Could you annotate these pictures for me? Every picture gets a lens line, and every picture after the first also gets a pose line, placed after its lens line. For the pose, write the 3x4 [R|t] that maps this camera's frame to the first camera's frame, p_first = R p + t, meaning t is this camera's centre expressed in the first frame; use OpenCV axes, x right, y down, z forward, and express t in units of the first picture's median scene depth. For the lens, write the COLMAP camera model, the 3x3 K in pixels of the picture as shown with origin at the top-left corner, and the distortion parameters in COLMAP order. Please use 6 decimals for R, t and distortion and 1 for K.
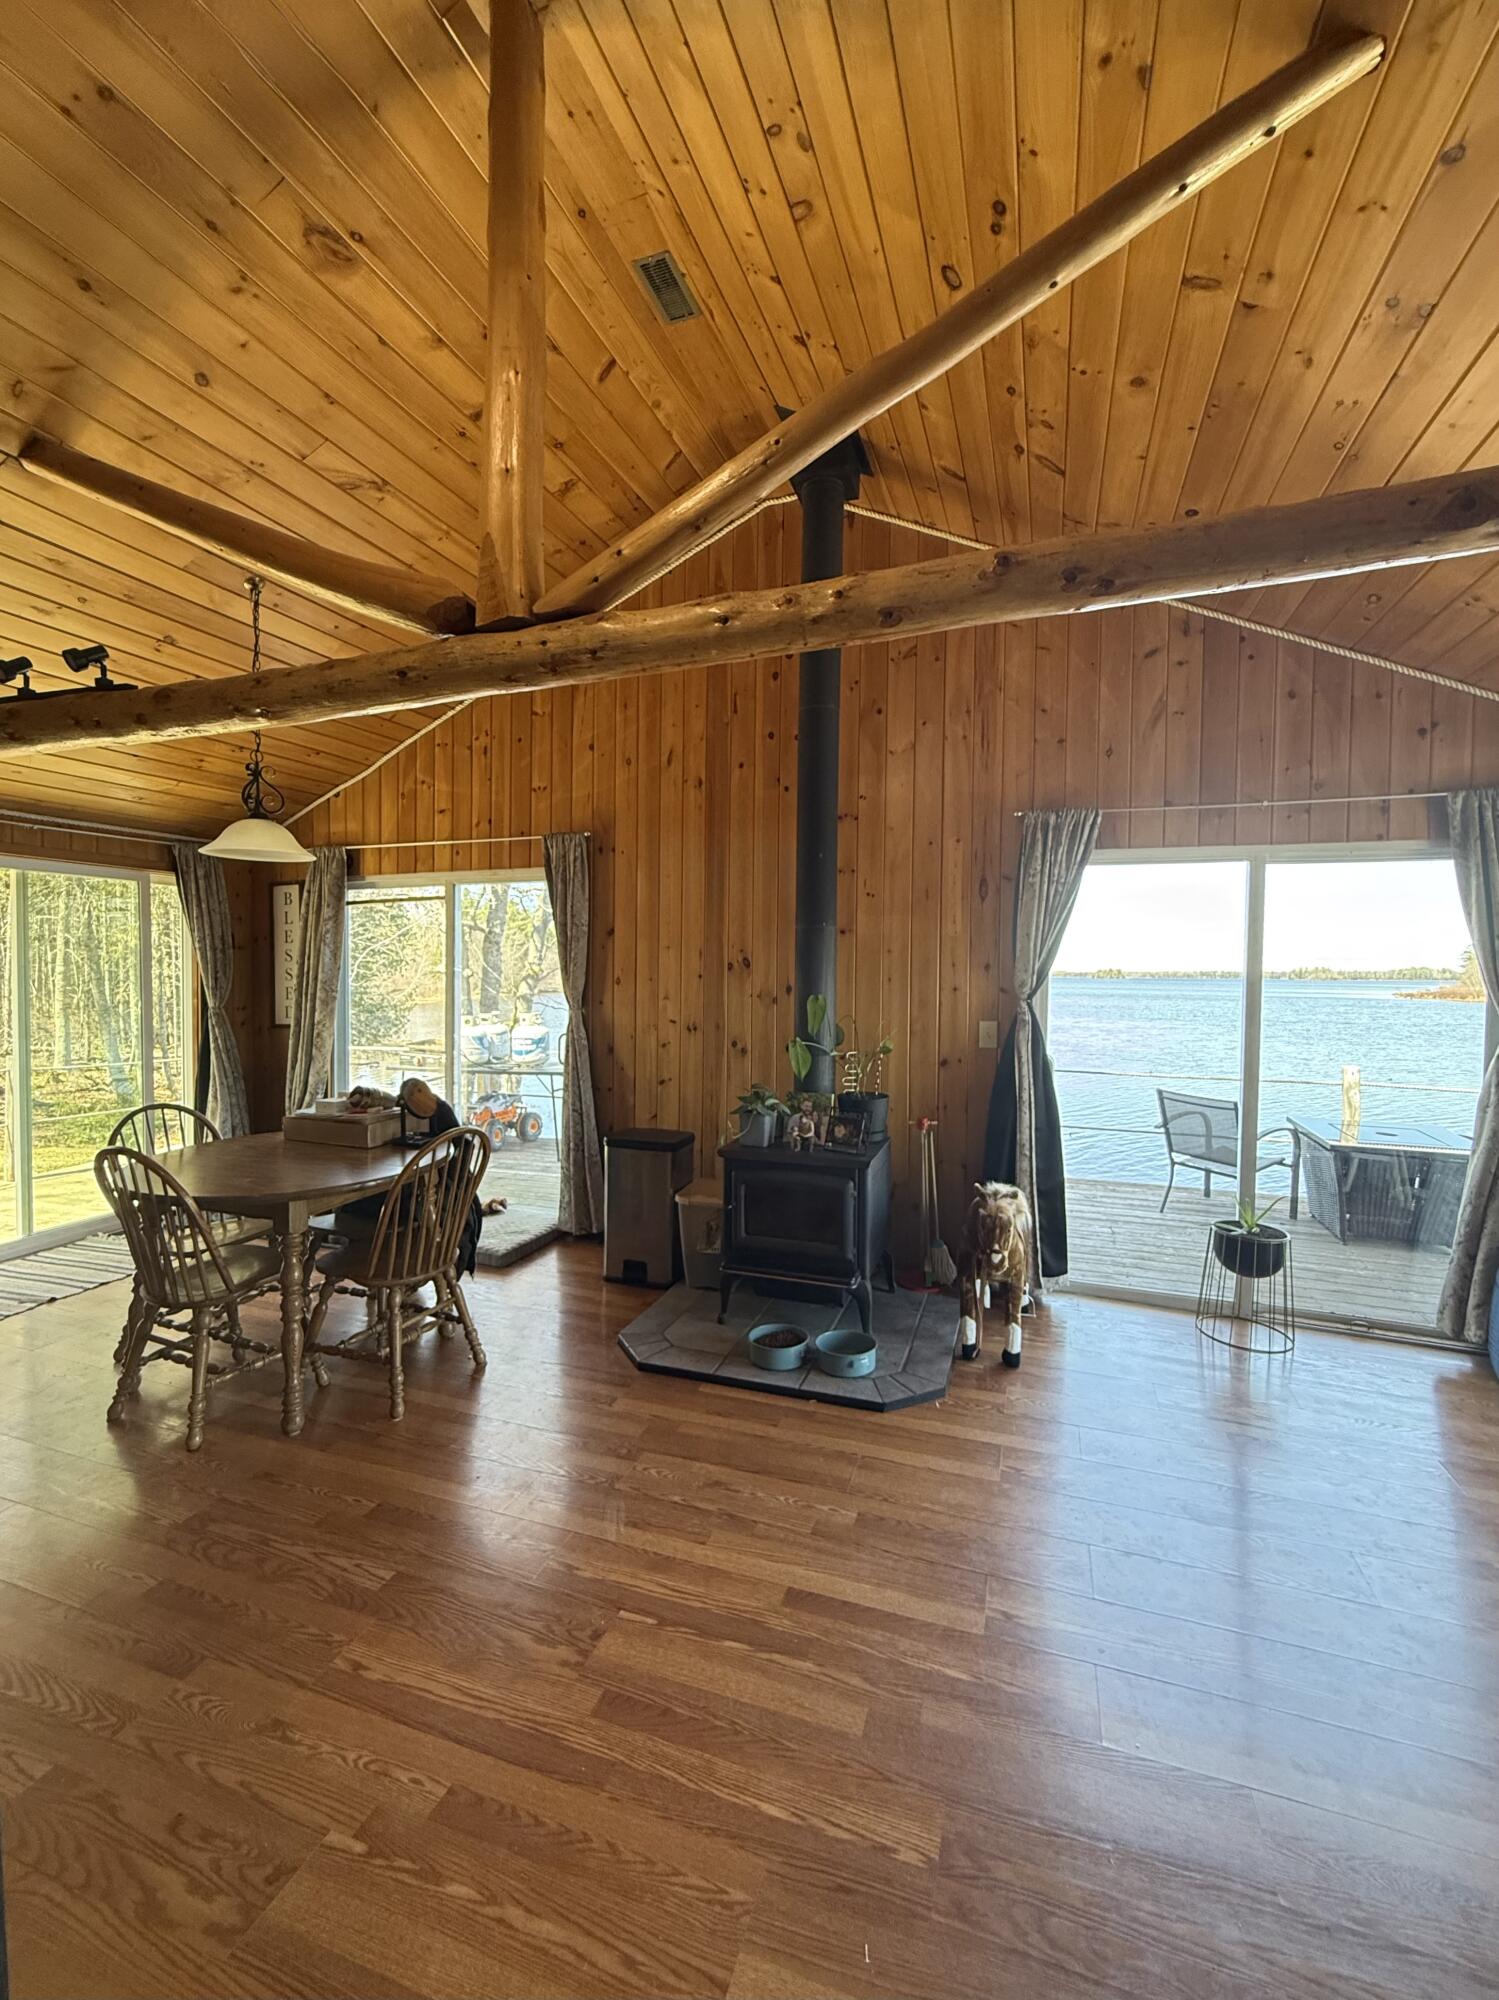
lens RADIAL K [[821.6, 0, 740.4], [0, 821.6, 993.0], [0, 0, 1]] dist [-0.001042, 0.001004]
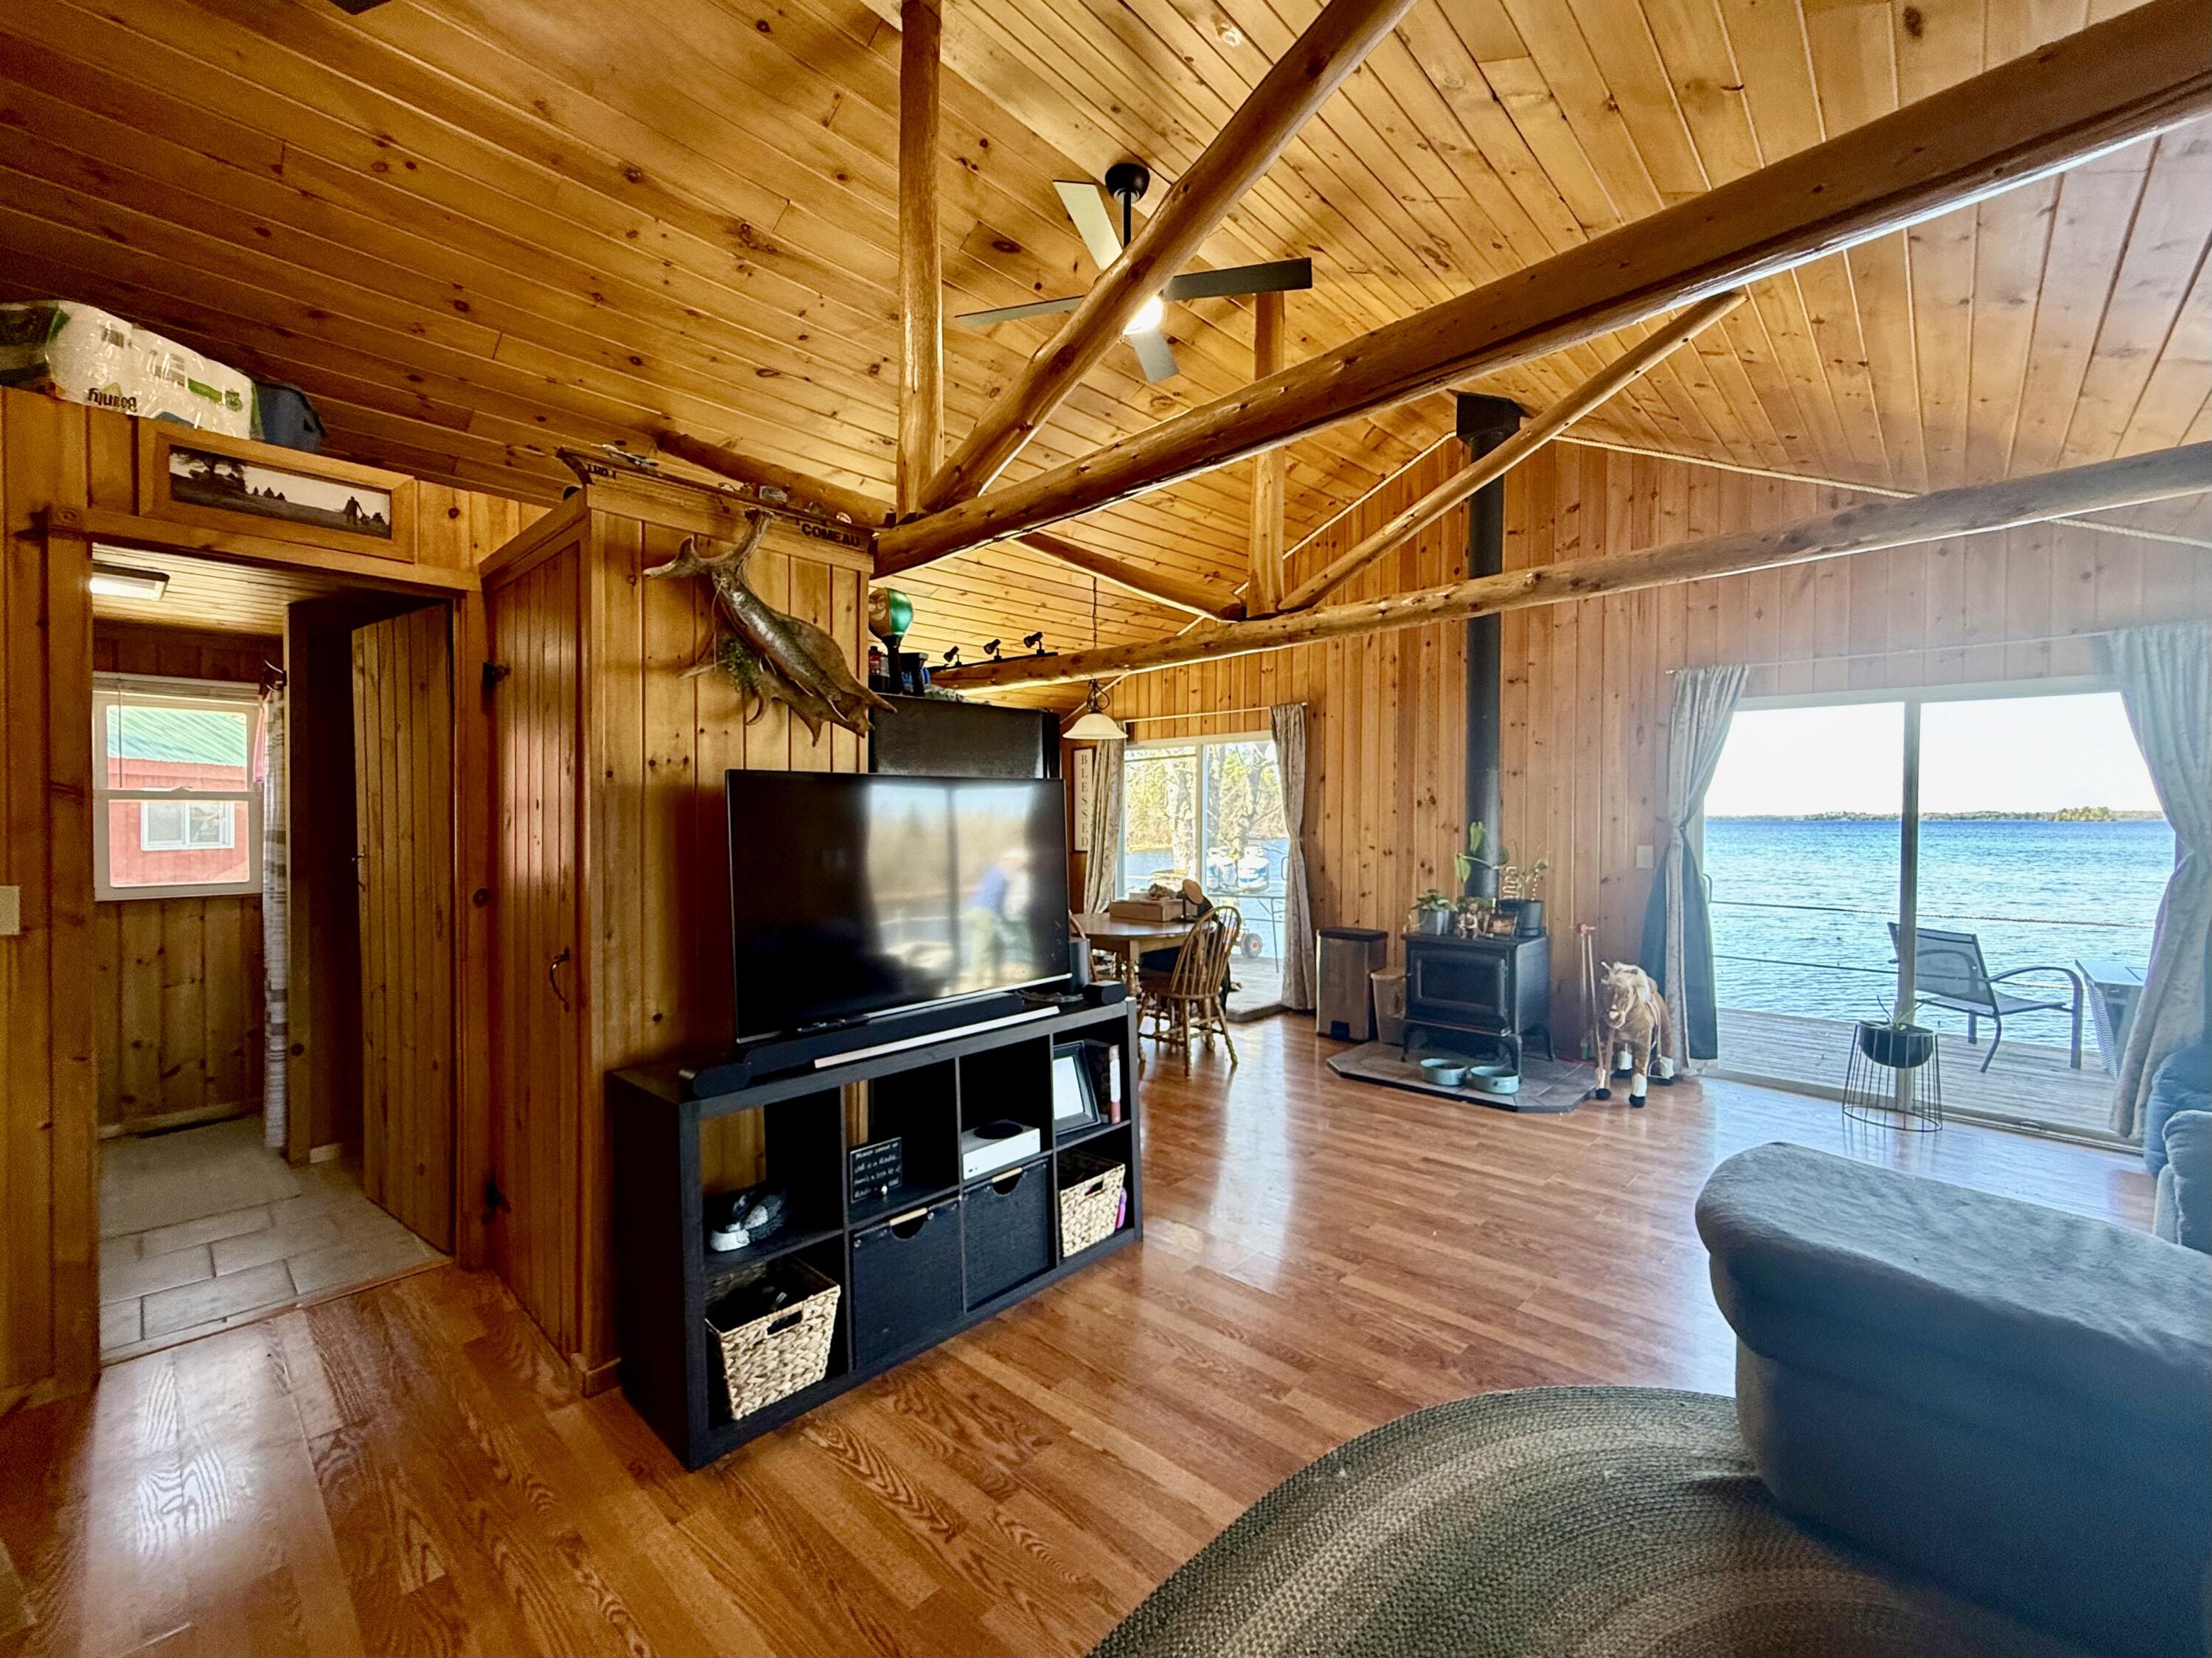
lens RADIAL K [[908.6, 0, 1088.7], [0, 908.6, 834.5], [0, 0, 1]] dist [-0.001042, 0.001004]
pose [[0.916380, -0.000432, -0.400310, 0.090603], [-0.002920, 0.999966, -0.007764, 0.031386], [0.400299, 0.008284, 0.916347, -0.540875]]
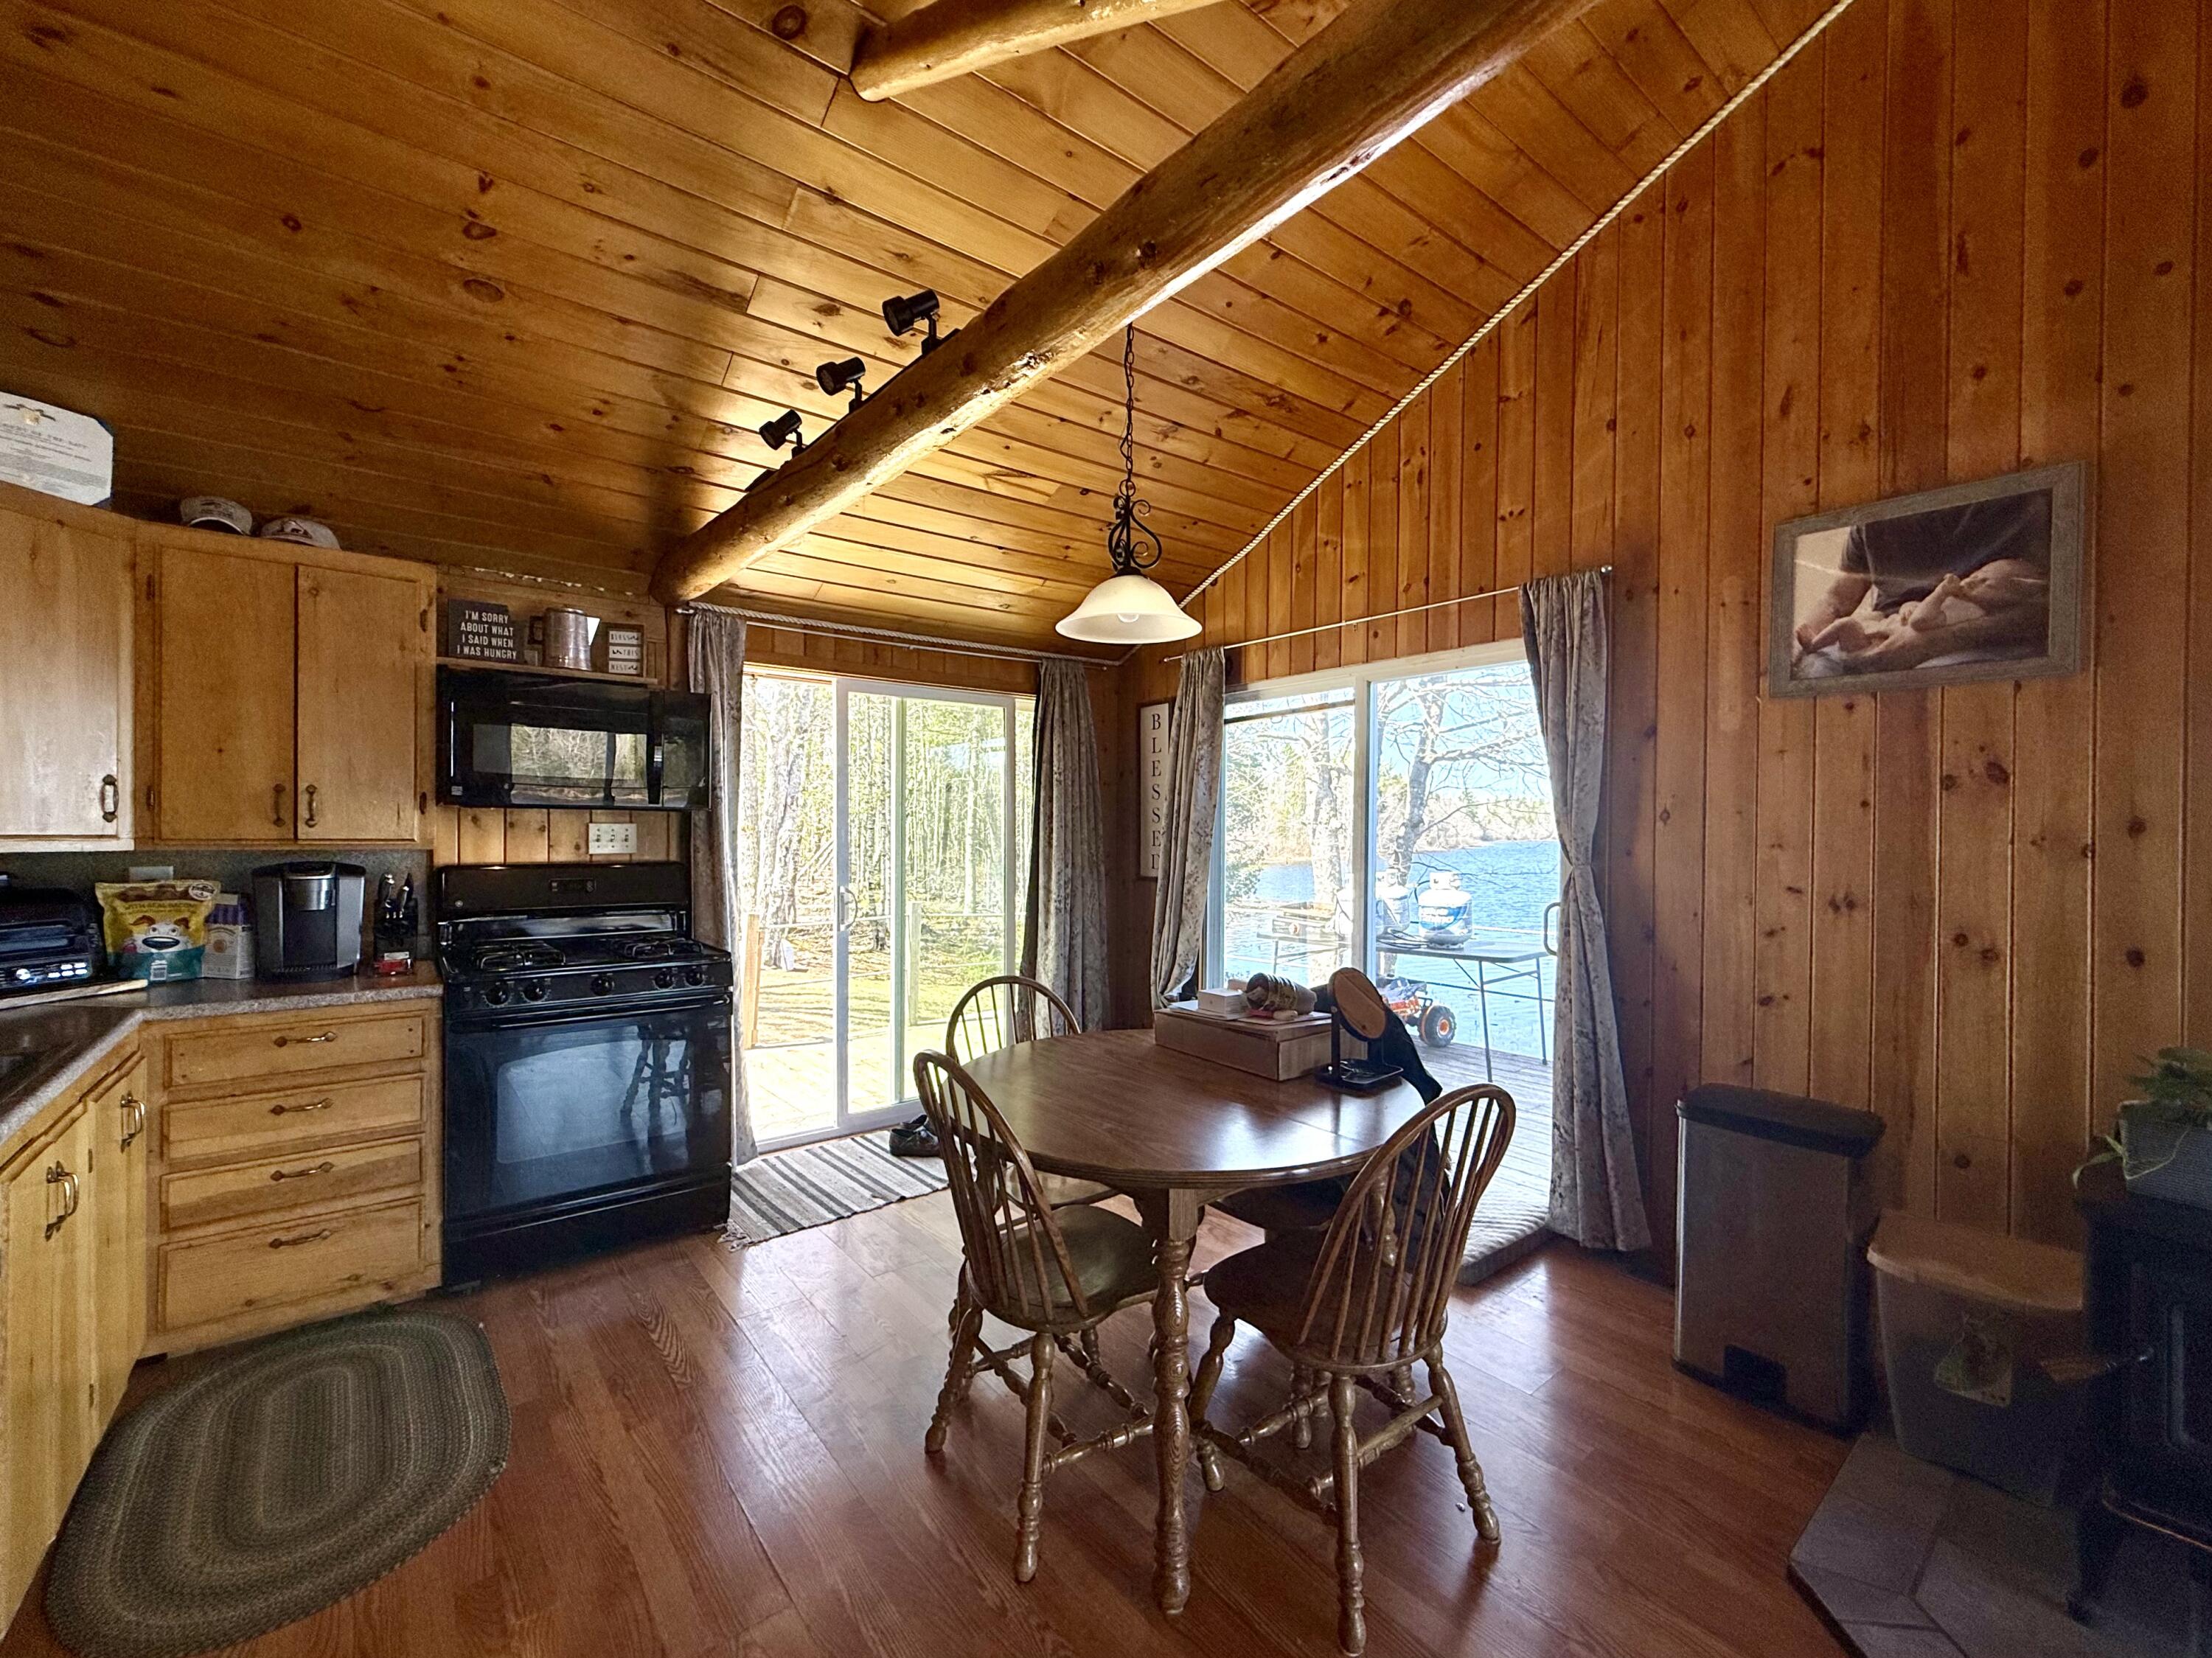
lens RADIAL K [[908.6, 0, 1107.8], [0, 908.6, 832.1], [0, 0, 1]] dist [-0.001042, 0.001004]
pose [[0.855088, 0.000855, -0.518482, -0.180616], [-0.013479, 0.999697, -0.020581, 0.018025], [0.518308, 0.024587, 0.854841, 0.300822]]
